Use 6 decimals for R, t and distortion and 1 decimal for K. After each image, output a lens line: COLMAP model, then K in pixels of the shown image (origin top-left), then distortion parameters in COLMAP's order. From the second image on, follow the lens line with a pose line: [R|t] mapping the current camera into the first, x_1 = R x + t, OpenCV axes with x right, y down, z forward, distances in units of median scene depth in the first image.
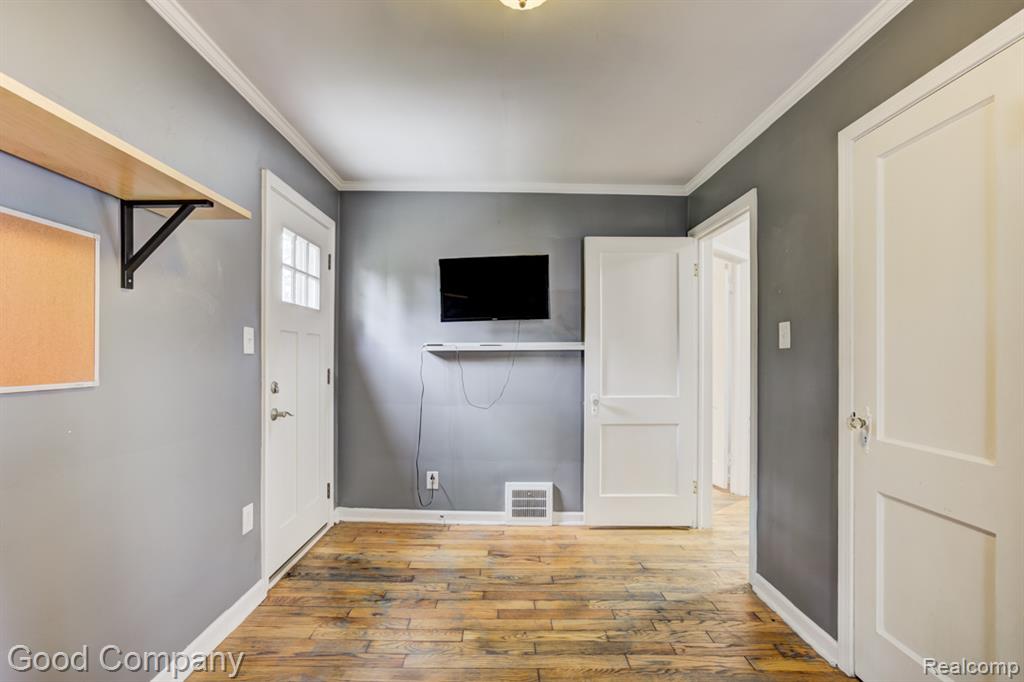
lens RADIAL K [[462.7, 0, 512.0], [0, 462.7, 341.0], [0, 0, 1]] dist [-0.002812, -0.000491]
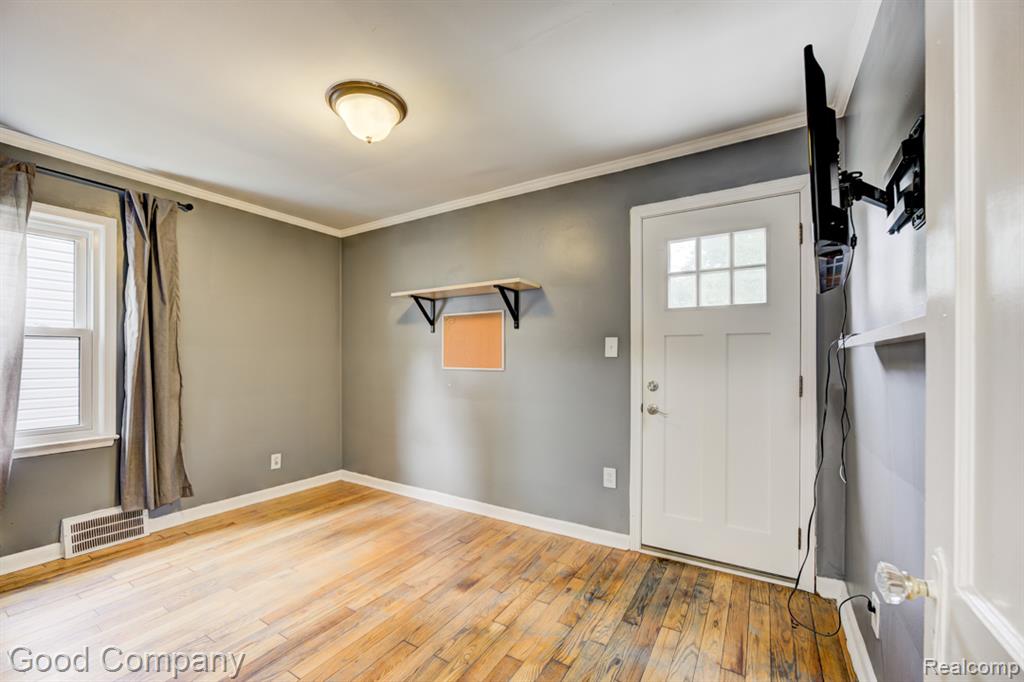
lens RADIAL K [[421.3, 0, 508.9], [0, 421.3, 357.8], [0, 0, 1]] dist [-0.001349, -0.000072]
pose [[-0.544257, -0.005301, -0.838902, 0.594982], [0.021250, 0.999572, -0.020102, 0.045342], [0.838649, -0.028767, -0.543911, 1.343604]]
